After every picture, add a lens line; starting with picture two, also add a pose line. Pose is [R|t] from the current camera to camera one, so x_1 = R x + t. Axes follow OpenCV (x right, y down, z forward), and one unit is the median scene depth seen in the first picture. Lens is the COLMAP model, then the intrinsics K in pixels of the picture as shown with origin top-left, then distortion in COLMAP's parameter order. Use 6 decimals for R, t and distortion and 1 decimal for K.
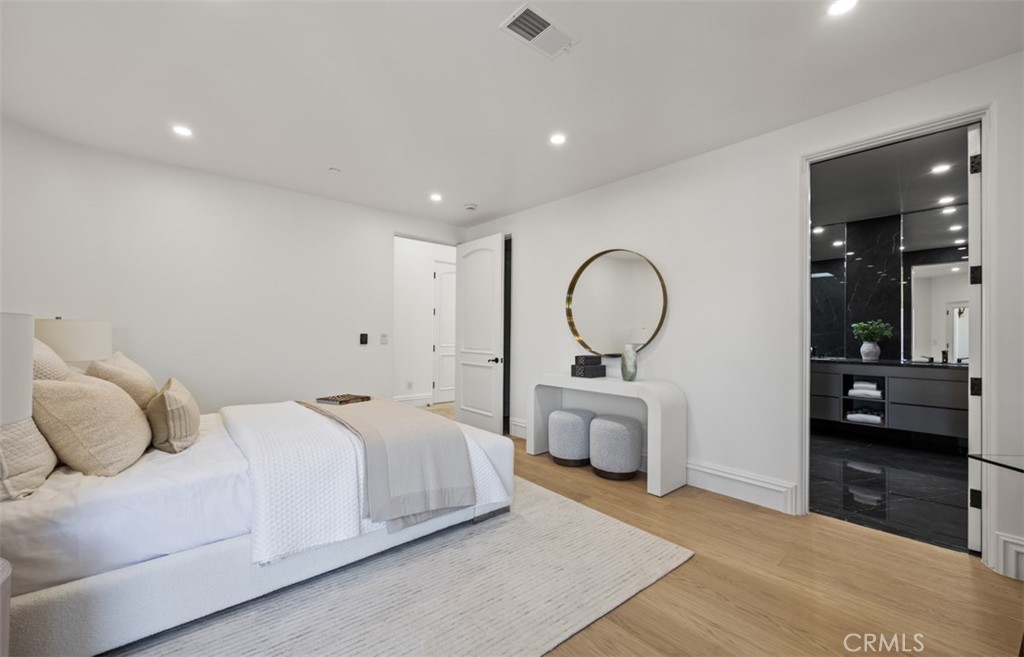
lens RADIAL K [[404.4, 0, 503.6], [0, 404.4, 333.6], [0, 0, 1]] dist [0.000048, -0.000338]
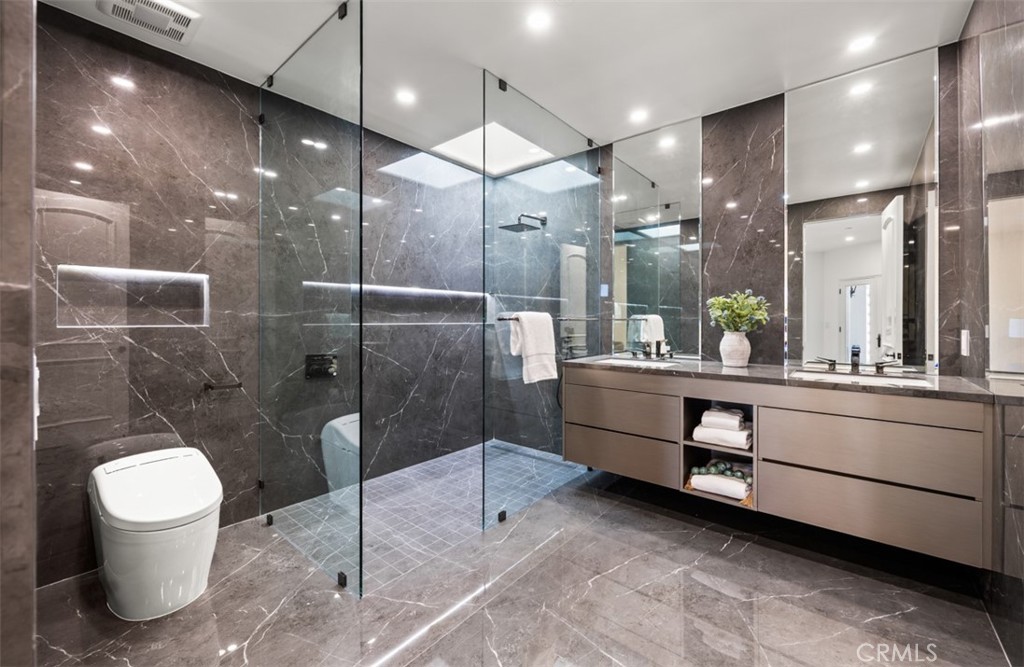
lens RADIAL K [[404.4, 0, 519.0], [0, 404.4, 323.6], [0, 0, 1]] dist [0.000048, -0.000338]
pose [[0.984774, -0.010559, 0.173518, 0.548428], [0.008504, 0.999885, 0.012581, 0.000185], [-0.173631, -0.010914, 0.984750, 0.537288]]
